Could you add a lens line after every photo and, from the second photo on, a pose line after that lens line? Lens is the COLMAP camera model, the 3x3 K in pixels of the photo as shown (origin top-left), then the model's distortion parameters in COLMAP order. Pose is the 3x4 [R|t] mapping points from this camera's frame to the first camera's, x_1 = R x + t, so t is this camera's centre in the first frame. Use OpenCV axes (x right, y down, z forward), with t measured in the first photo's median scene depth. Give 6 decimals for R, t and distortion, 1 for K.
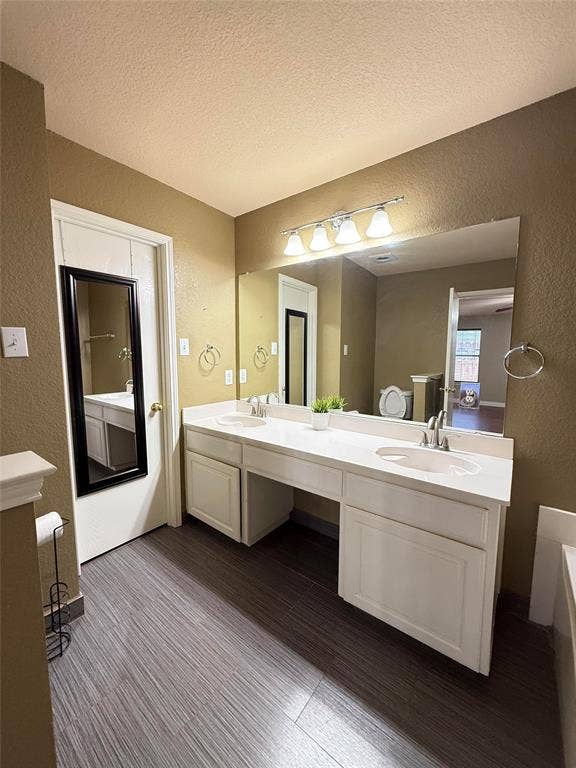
lens RADIAL K [[304.2, 0, 286.4], [0, 304.2, 383.1], [0, 0, 1]] dist [0.000907, -0.000052]
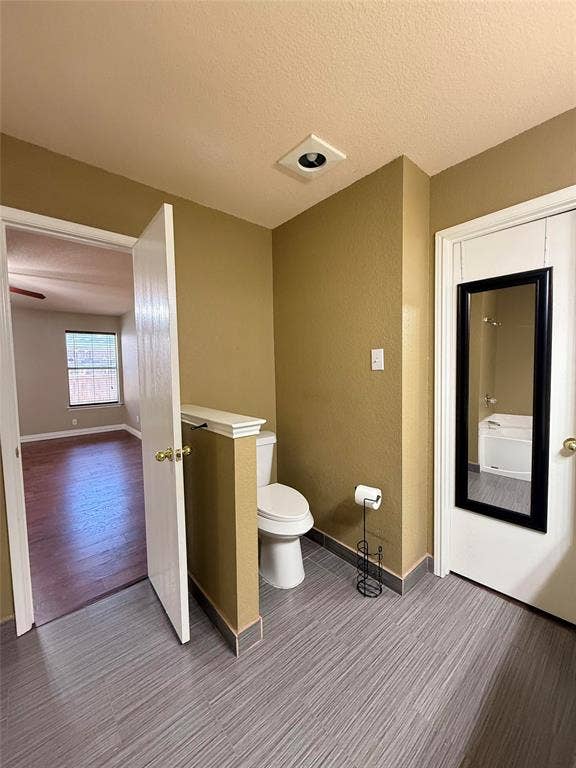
lens RADIAL K [[304.2, 0, 286.4], [0, 304.2, 383.1], [0, 0, 1]] dist [0.000907, -0.000052]
pose [[-0.190261, 0.059101, -0.979953, 0.556256], [-0.084014, 0.993544, 0.076233, -0.093638], [0.978132, 0.096834, -0.184067, 0.819956]]
